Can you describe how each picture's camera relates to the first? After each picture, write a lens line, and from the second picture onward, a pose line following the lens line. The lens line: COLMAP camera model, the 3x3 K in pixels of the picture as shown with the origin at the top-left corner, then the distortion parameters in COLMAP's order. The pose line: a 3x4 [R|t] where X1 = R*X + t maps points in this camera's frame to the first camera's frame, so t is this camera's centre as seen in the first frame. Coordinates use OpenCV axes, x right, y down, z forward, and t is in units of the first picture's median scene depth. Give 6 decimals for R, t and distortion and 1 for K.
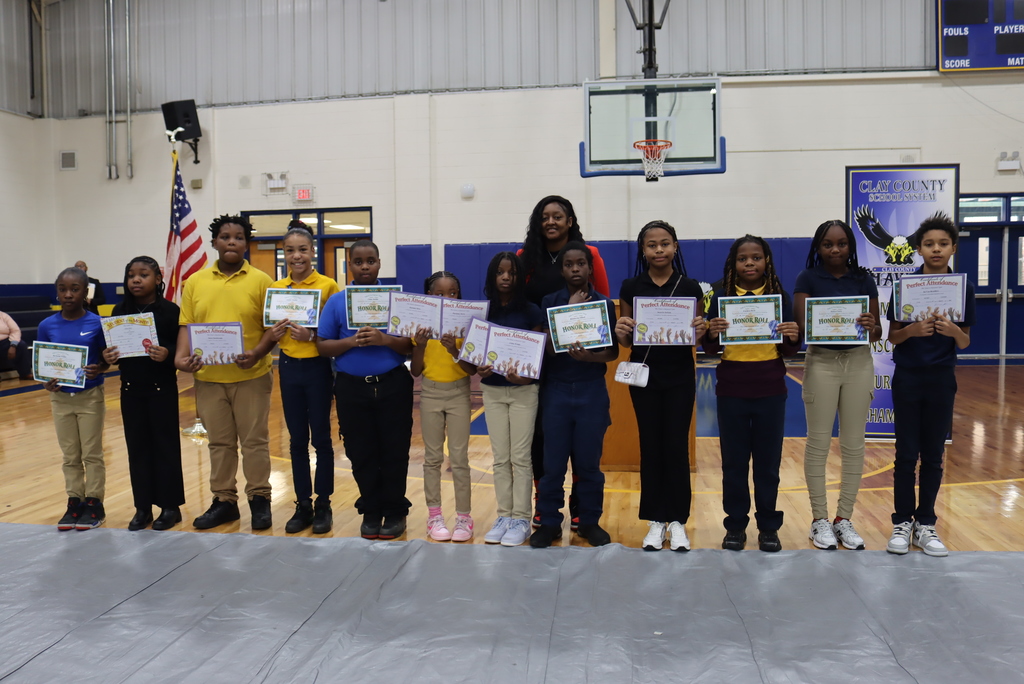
lens RADIAL K [[855.2, 0, 515.2], [0, 855.2, 340.8], [0, 0, 1]] dist [-0.142903, 0.128627]
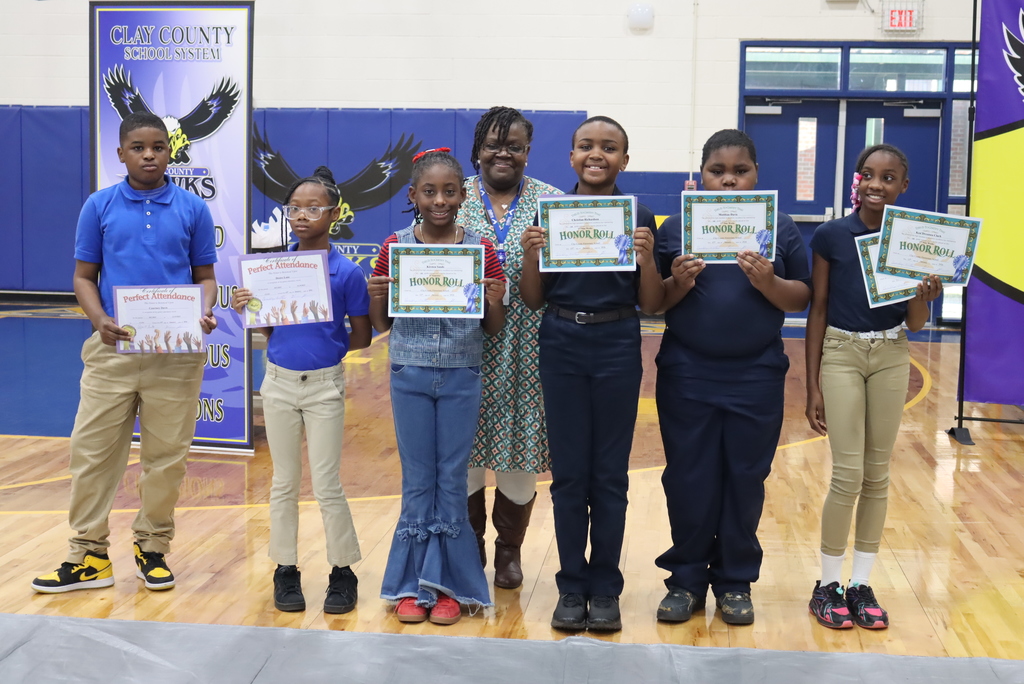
lens RADIAL K [[1519.9, 0, 512.0], [0, 1519.9, 342.0], [0, 0, 1]] dist [-0.020761, -0.087826]
pose [[0.999297, 0.028712, 0.024113, 0.357479], [-0.029750, 0.998596, 0.043834, -0.008315], [-0.022820, -0.044521, 0.998748, -0.069668]]
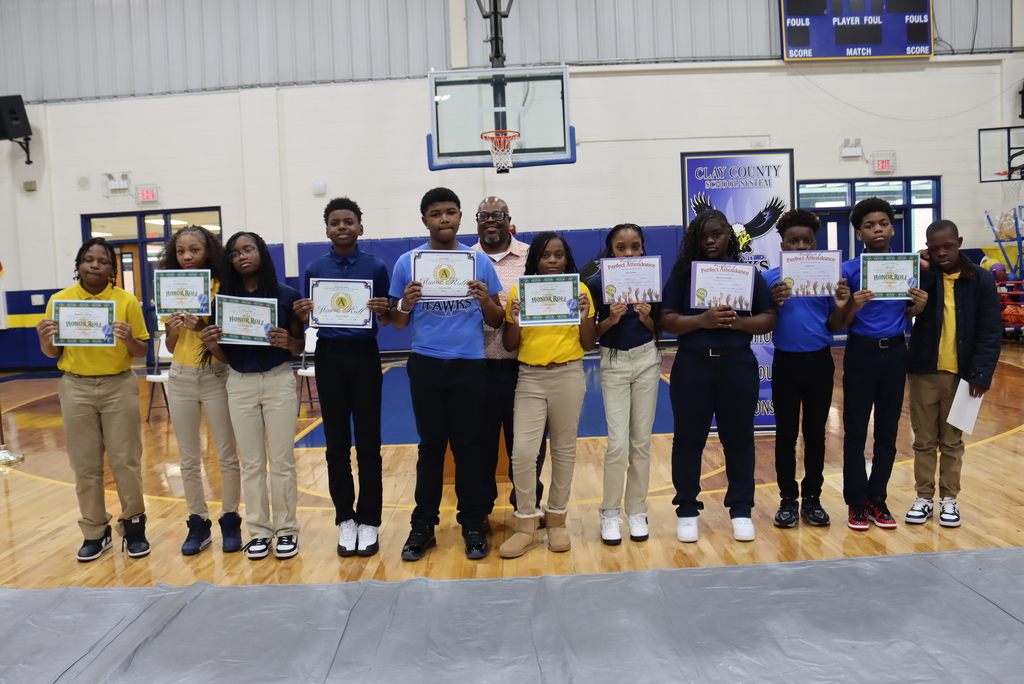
lens RADIAL K [[839.6, 0, 512.0], [0, 839.6, 342.0], [0, 0, 1]] dist [-0.145267, 0.120781]
pose [[0.990901, -0.039961, 0.128520, 0.036980], [0.038441, 0.999159, 0.014285, -0.006074], [-0.128983, -0.009215, 0.991604, 0.038332]]
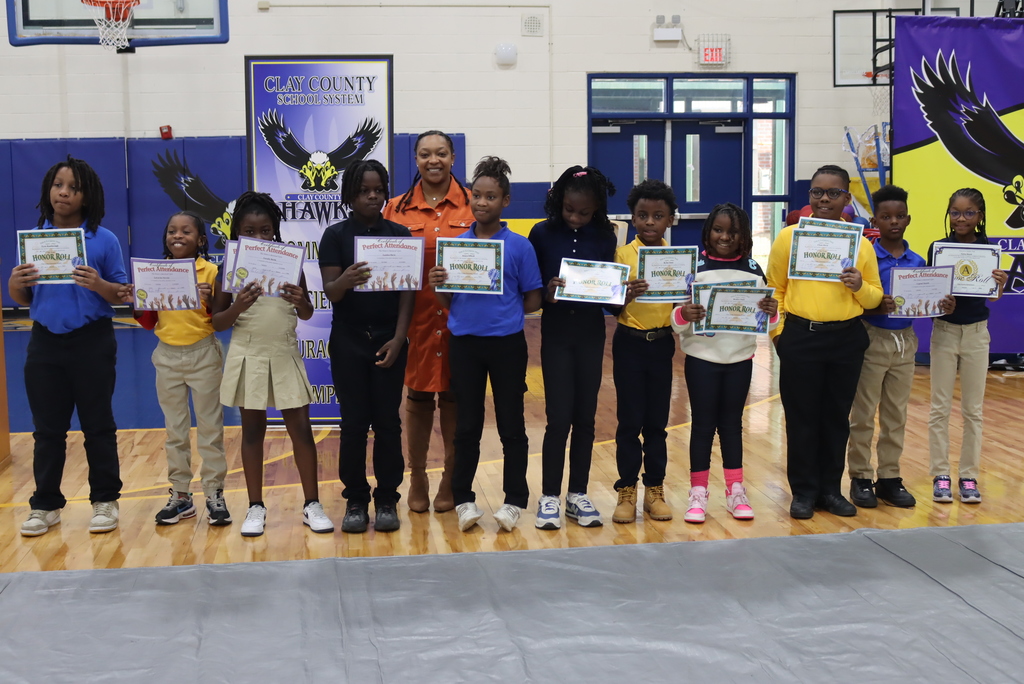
lens RADIAL K [[1349.8, 0, 512.0], [0, 1349.8, 342.0], [0, 0, 1]] dist [-0.077979, 0.086572]
pose [[0.964903, -0.028184, 0.261091, 0.160092], [0.015214, 0.998554, 0.051566, -0.008362], [-0.262167, -0.045784, 0.963936, -0.105517]]
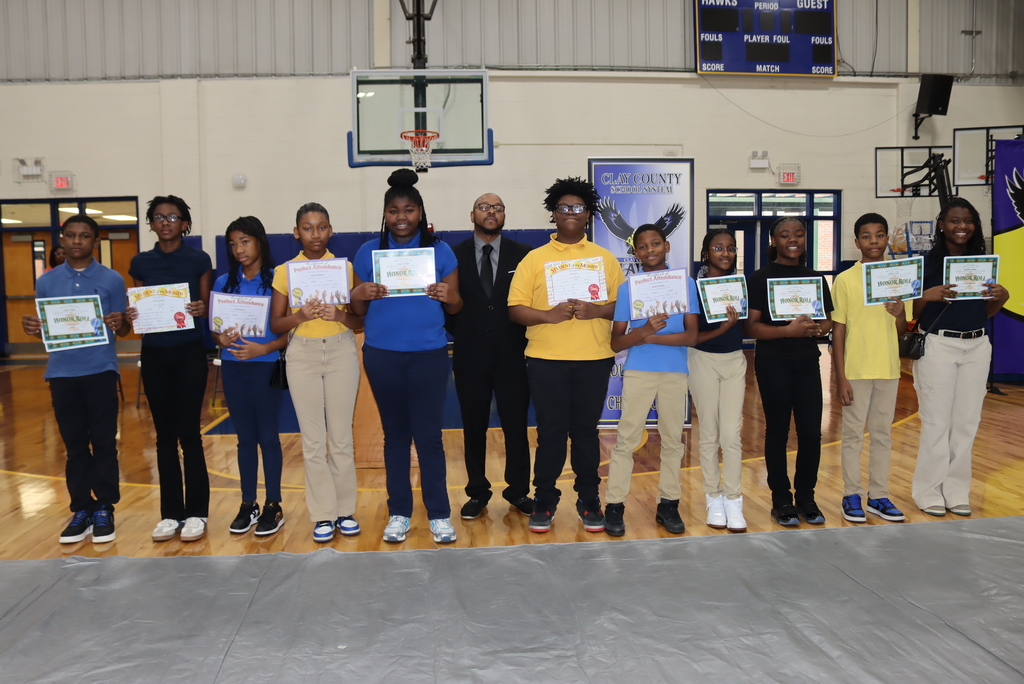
lens RADIAL K [[839.9, 0, 507.2], [0, 839.9, 352.4], [0, 0, 1]] dist [-0.159973, 0.137847]
pose [[0.976020, -0.021909, 0.216576, 0.039586], [0.016259, 0.999480, 0.027832, -0.001731], [-0.217074, -0.023643, 0.975869, 0.015802]]
